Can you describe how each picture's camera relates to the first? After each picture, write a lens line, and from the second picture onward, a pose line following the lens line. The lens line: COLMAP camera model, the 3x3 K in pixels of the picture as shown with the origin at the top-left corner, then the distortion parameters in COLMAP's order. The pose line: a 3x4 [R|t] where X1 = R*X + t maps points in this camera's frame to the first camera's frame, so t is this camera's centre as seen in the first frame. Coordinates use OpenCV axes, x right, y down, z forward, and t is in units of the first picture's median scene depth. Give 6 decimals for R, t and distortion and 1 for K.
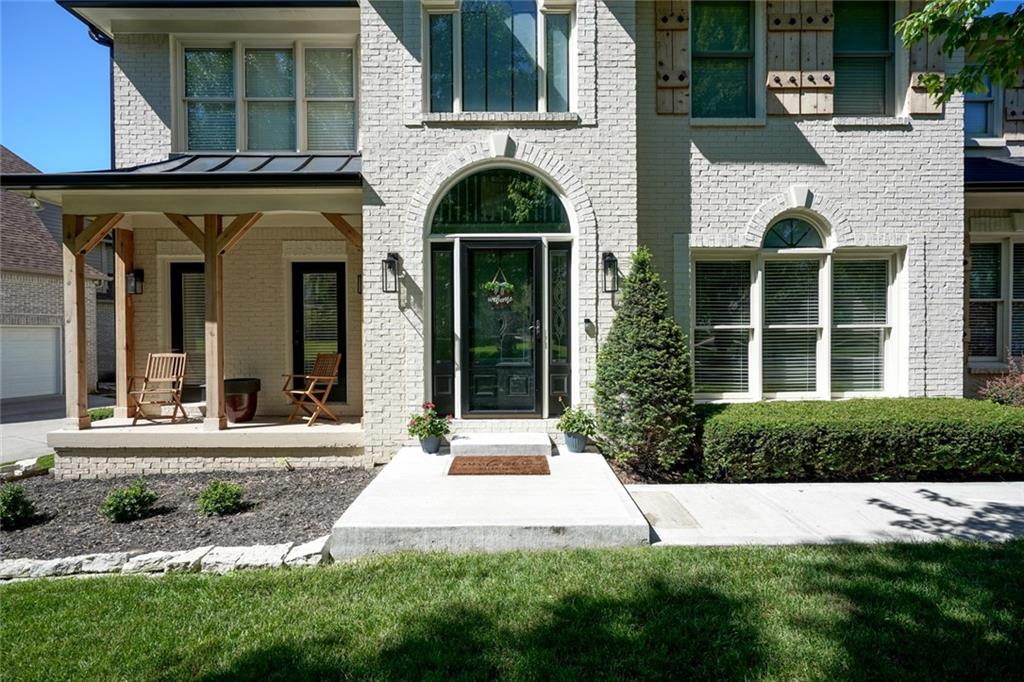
lens RADIAL K [[471.4, 0, 513.3], [0, 471.4, 338.5], [0, 0, 1]] dist [0.002422, 0.000193]
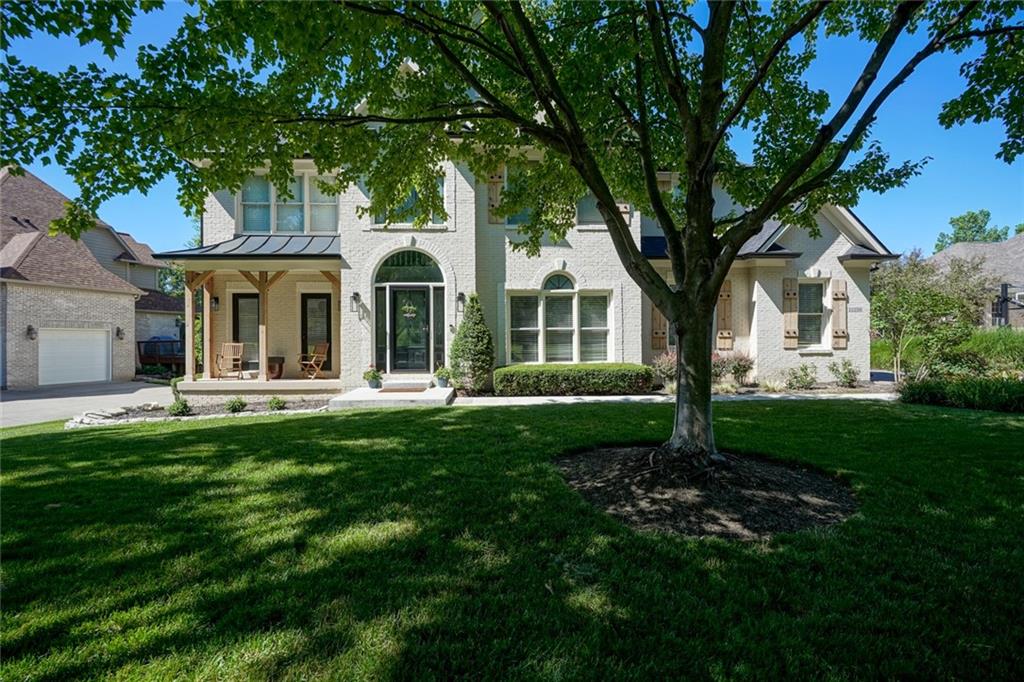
lens RADIAL K [[471.4, 0, 510.5], [0, 471.4, 340.5], [0, 0, 1]] dist [0.002422, 0.000193]
pose [[0.999289, 0.000331, 0.037708, 0.322450], [-0.000035, 0.999969, -0.007858, 0.041921], [-0.037710, 0.007851, 0.999258, -1.018683]]
